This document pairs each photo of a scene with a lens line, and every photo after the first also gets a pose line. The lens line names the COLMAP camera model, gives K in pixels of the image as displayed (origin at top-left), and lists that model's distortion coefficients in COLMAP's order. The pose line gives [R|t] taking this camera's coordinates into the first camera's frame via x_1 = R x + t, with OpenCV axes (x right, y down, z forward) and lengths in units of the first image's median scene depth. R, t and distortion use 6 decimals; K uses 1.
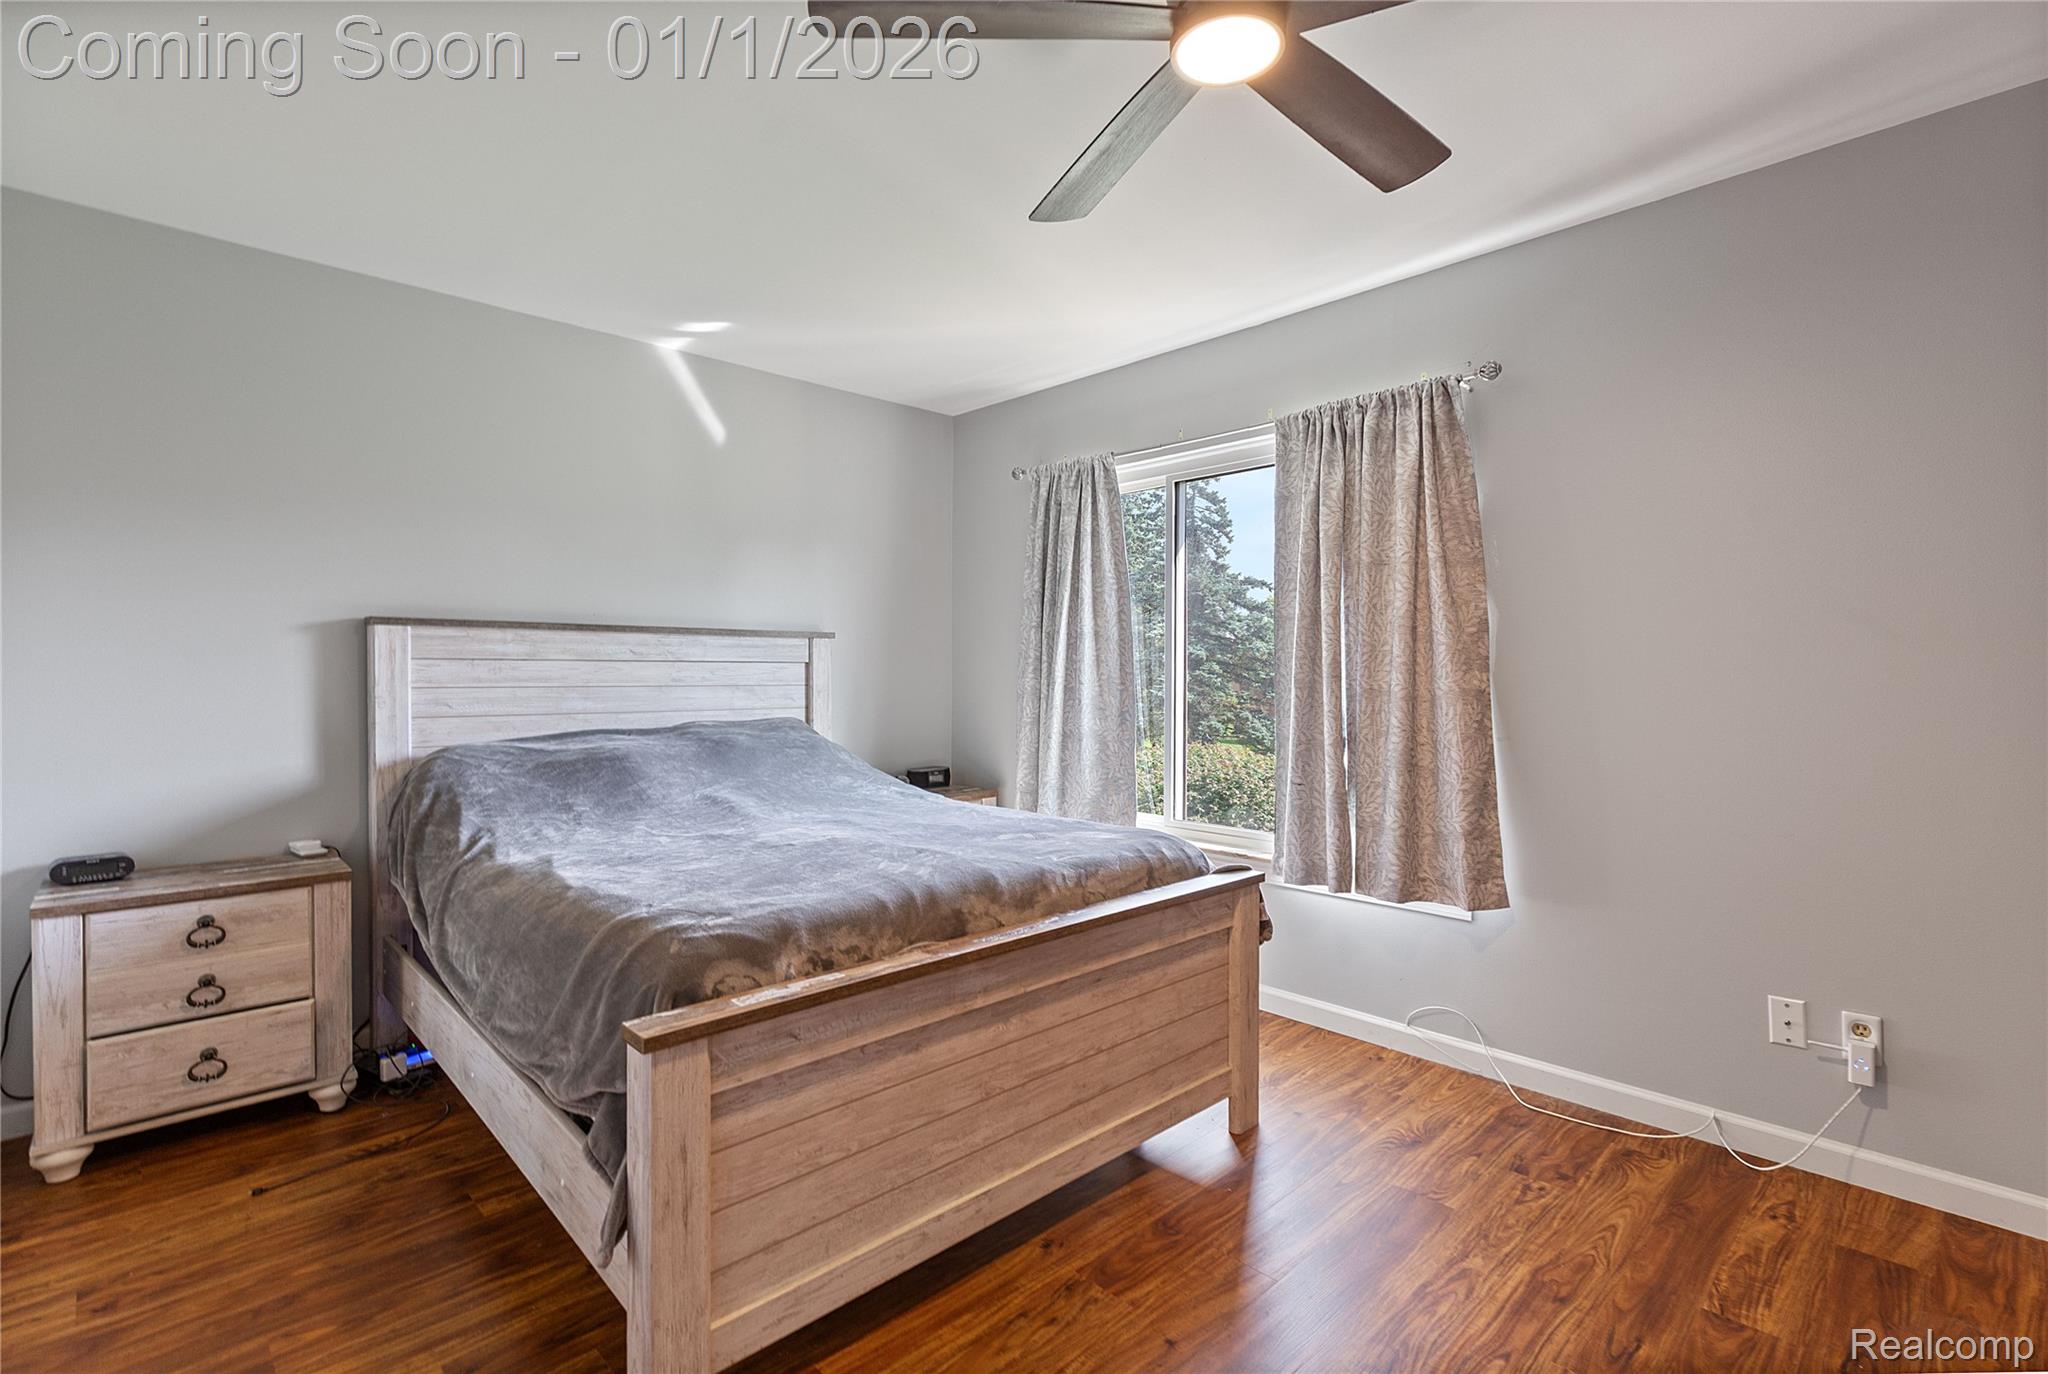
lens RADIAL K [[930.9, 0, 1046.6], [0, 930.9, 691.7], [0, 0, 1]] dist [0.004202, -0.000968]
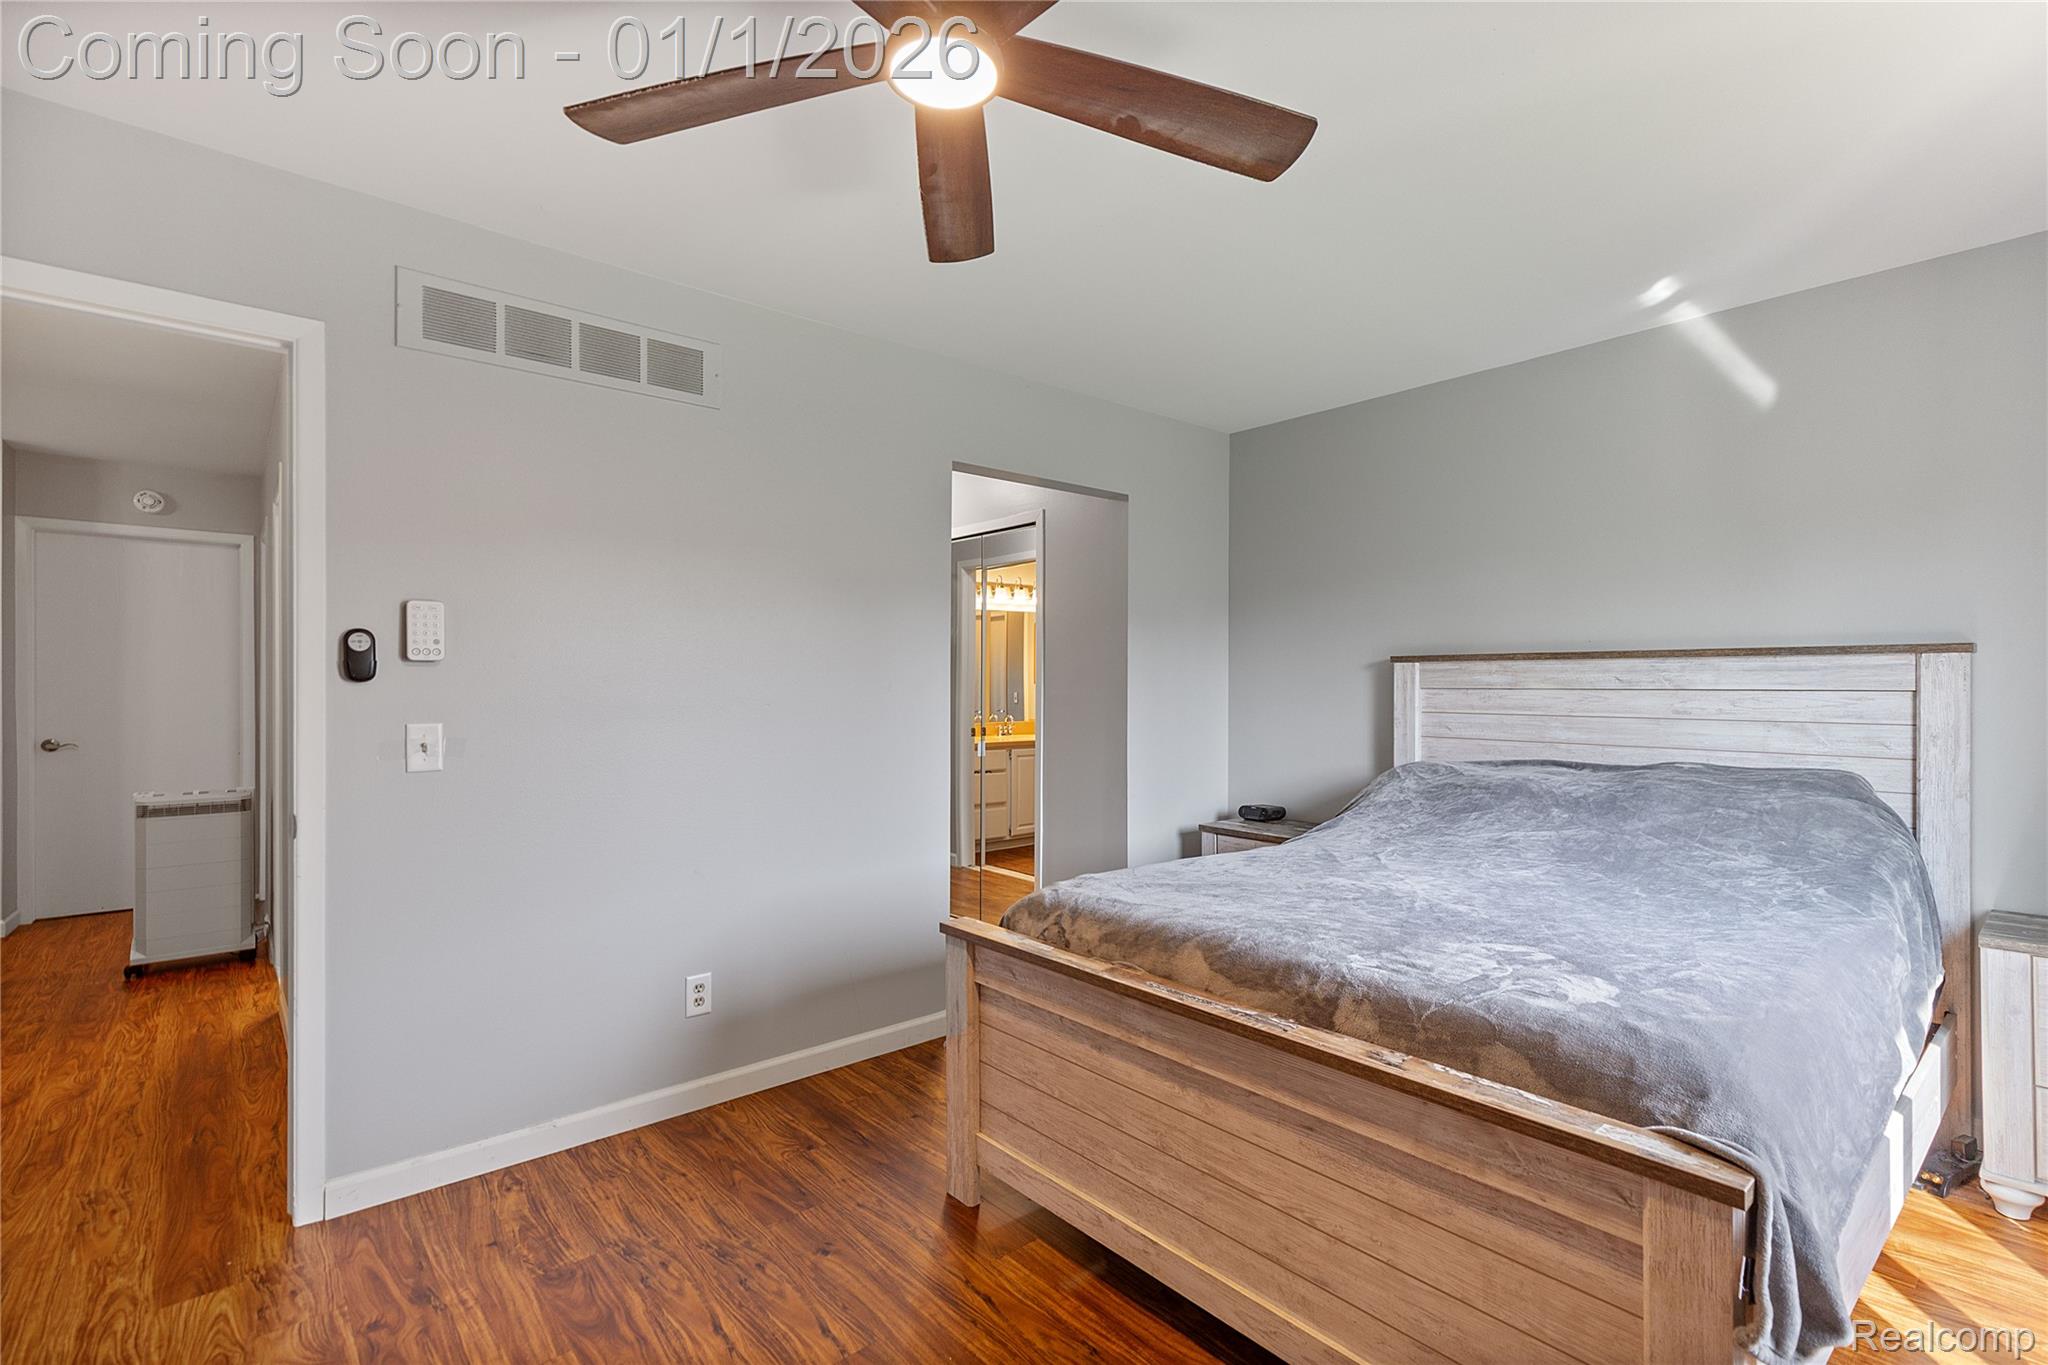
lens RADIAL K [[930.9, 0, 1046.6], [0, 930.9, 687.2], [0, 0, 1]] dist [0.004202, -0.000968]
pose [[-0.042633, 0.003892, -0.999083, 0.589959], [-0.019807, 0.999793, 0.004740, -0.034668], [0.998894, 0.019991, -0.042547, 0.583613]]
